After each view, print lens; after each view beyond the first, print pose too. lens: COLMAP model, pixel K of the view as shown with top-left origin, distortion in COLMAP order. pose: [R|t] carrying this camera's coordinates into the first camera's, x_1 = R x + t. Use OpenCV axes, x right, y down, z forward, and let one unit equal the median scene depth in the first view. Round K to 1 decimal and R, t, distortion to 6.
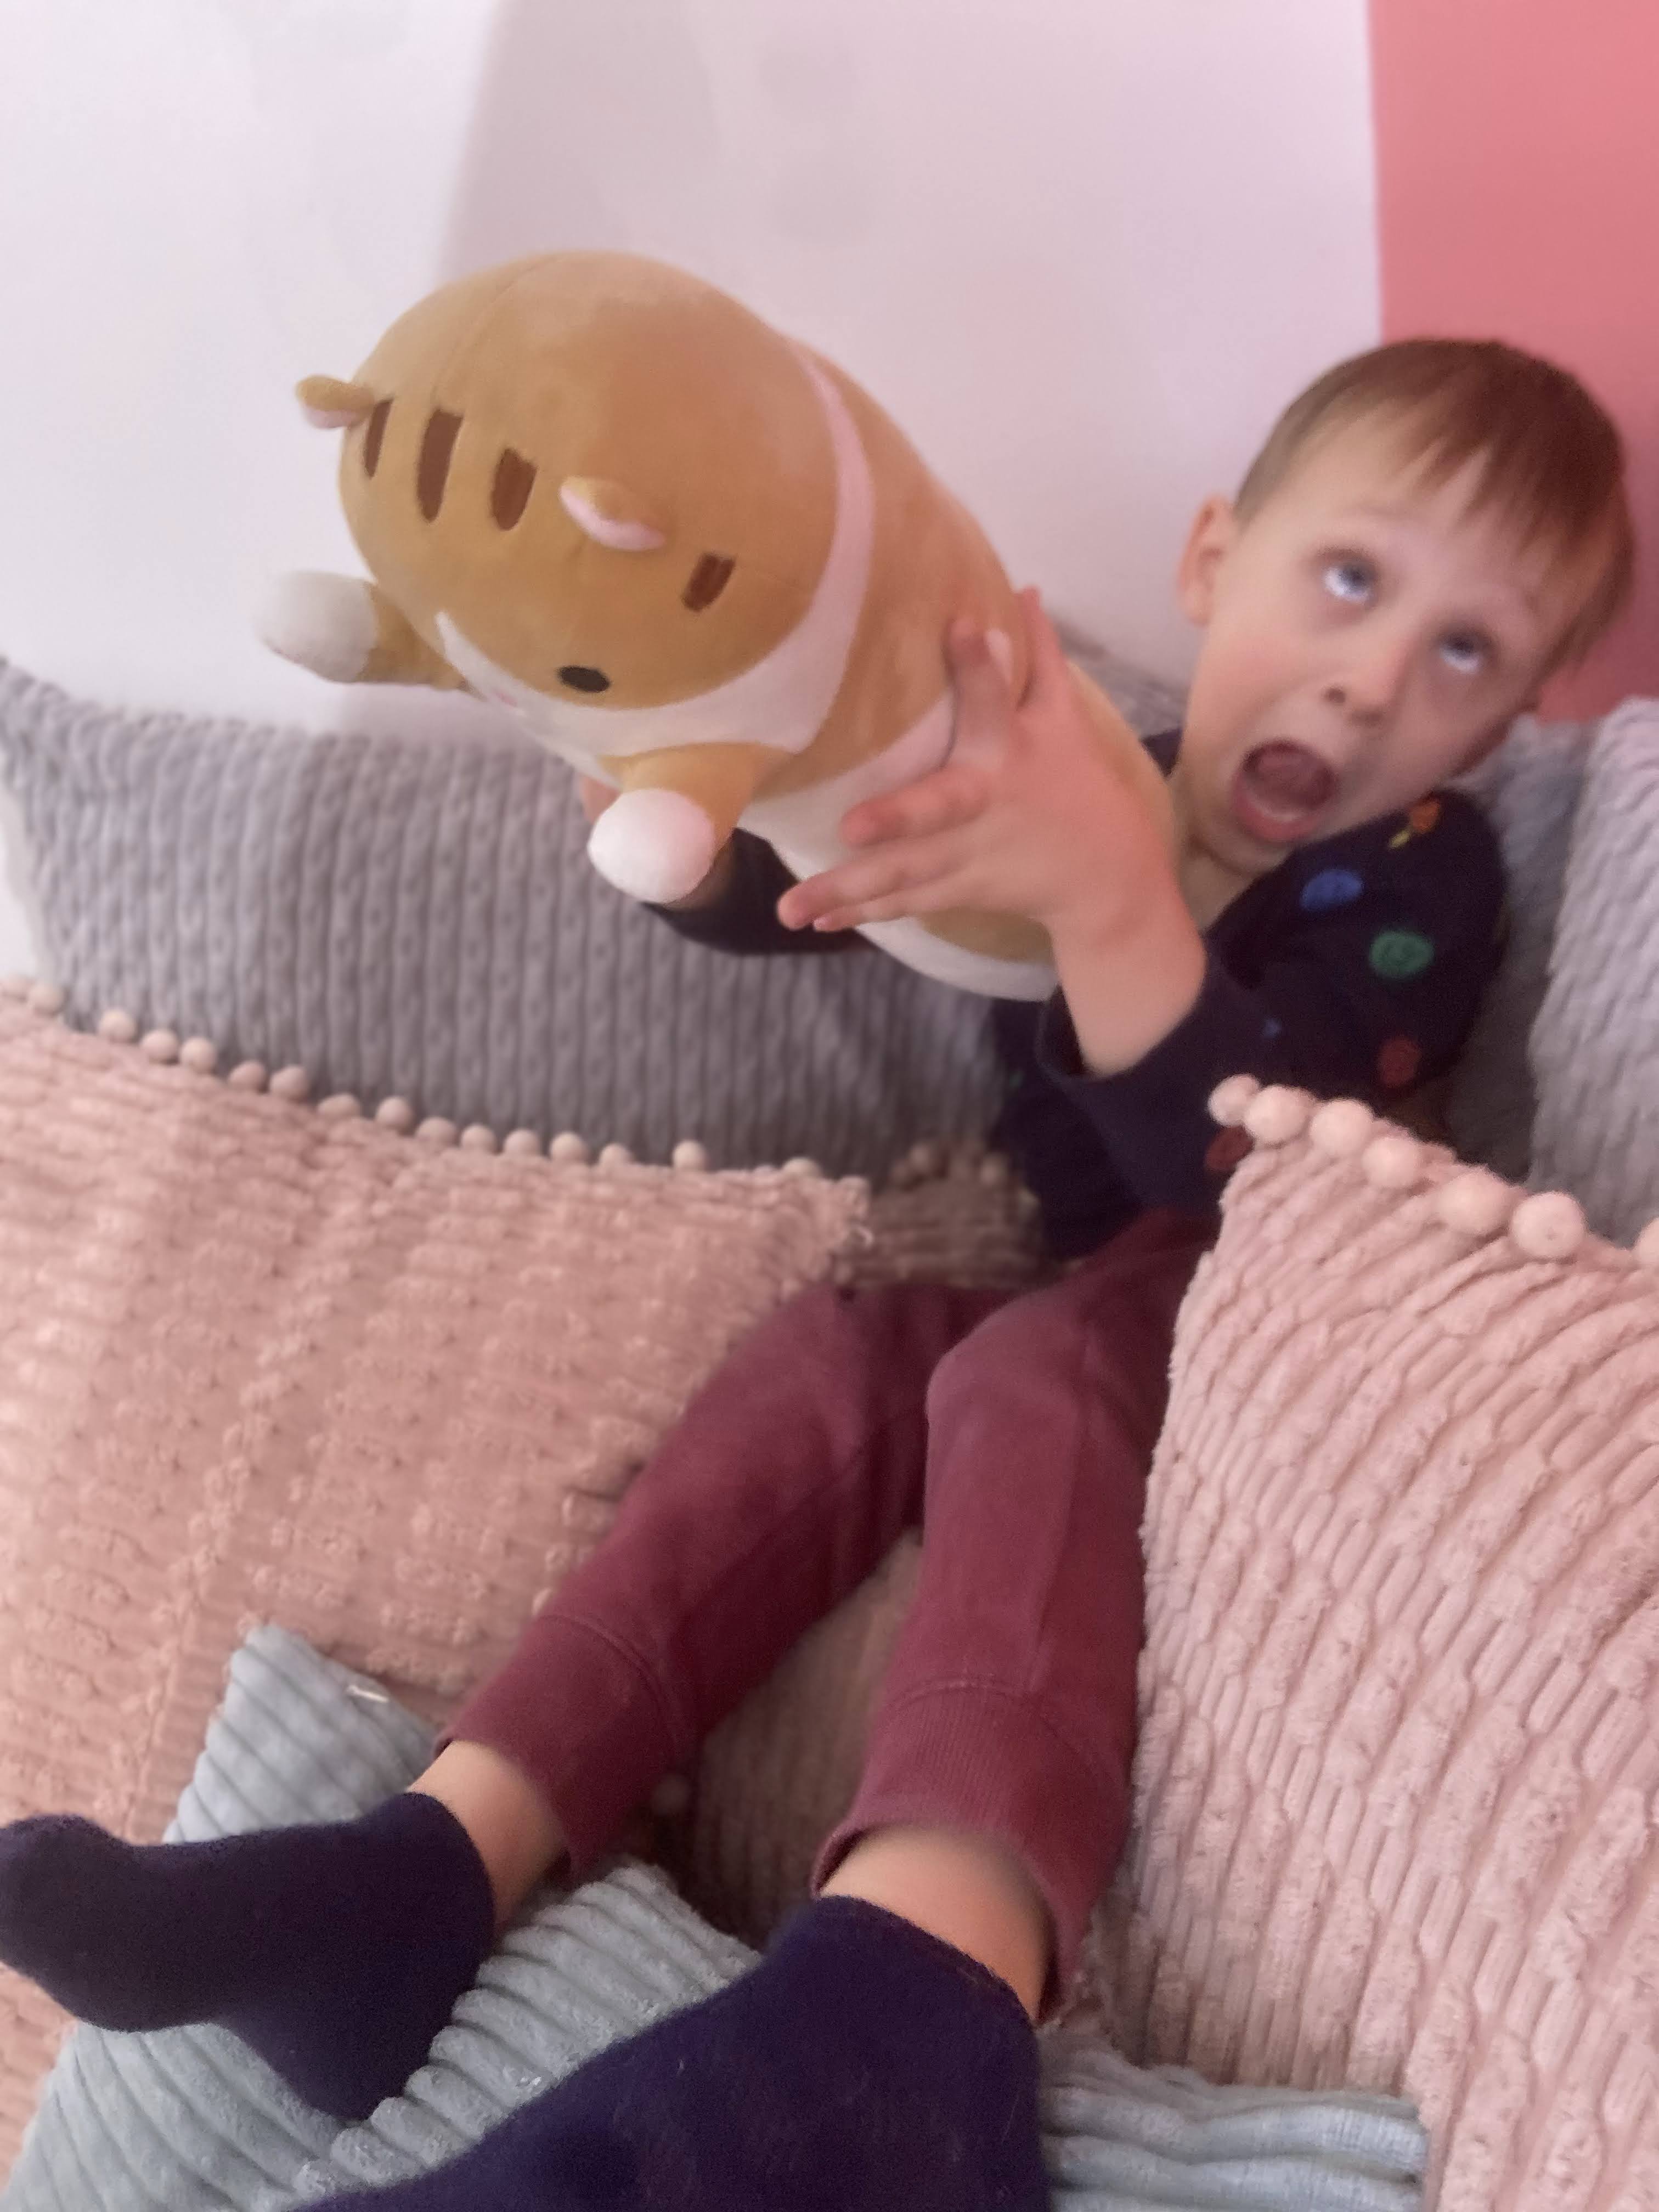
lens RADIAL K [[1662.3, 0, 829.4], [0, 1662.3, 1105.1], [0, 0, 1]] dist [-0.008103, -0.008935]
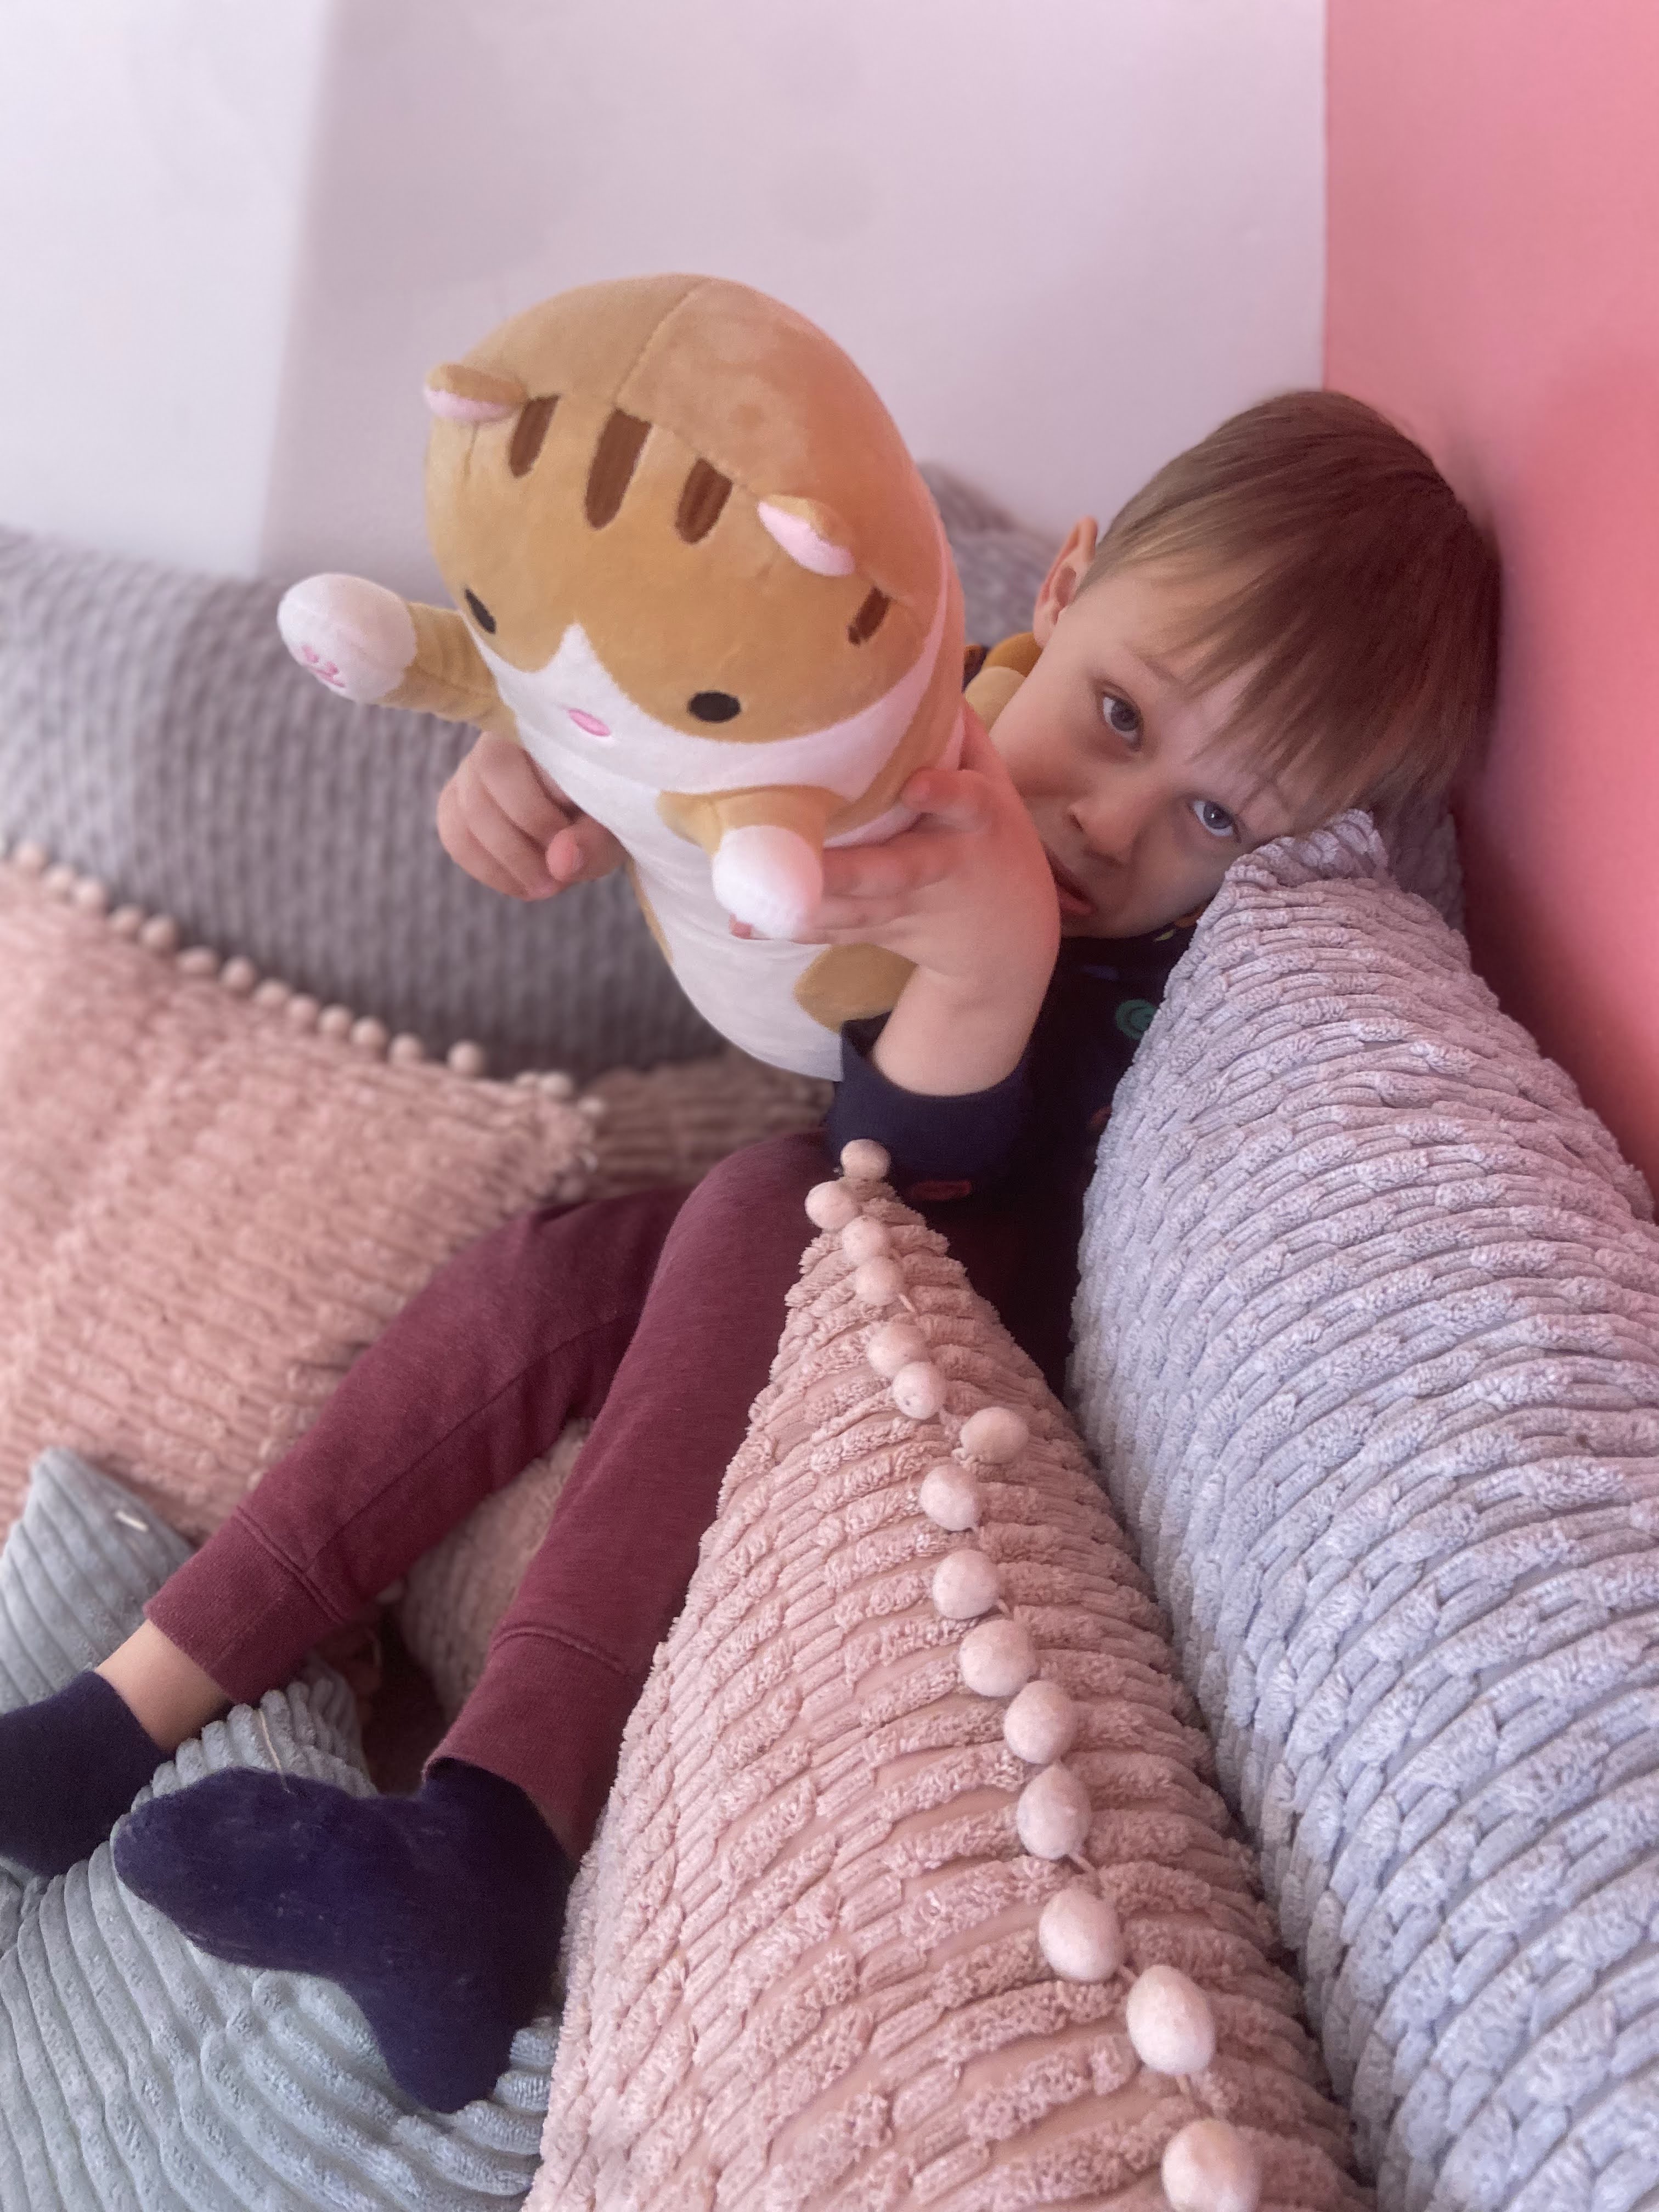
lens RADIAL K [[1662.3, 0, 828.4], [0, 1662.3, 1110.1], [0, 0, 1]] dist [-0.008103, -0.008935]
pose [[0.980905, 0.122968, -0.150679, 0.326015], [-0.077635, 0.957915, 0.276354, -0.261682], [0.178321, -0.259379, 0.949170, -0.022901]]
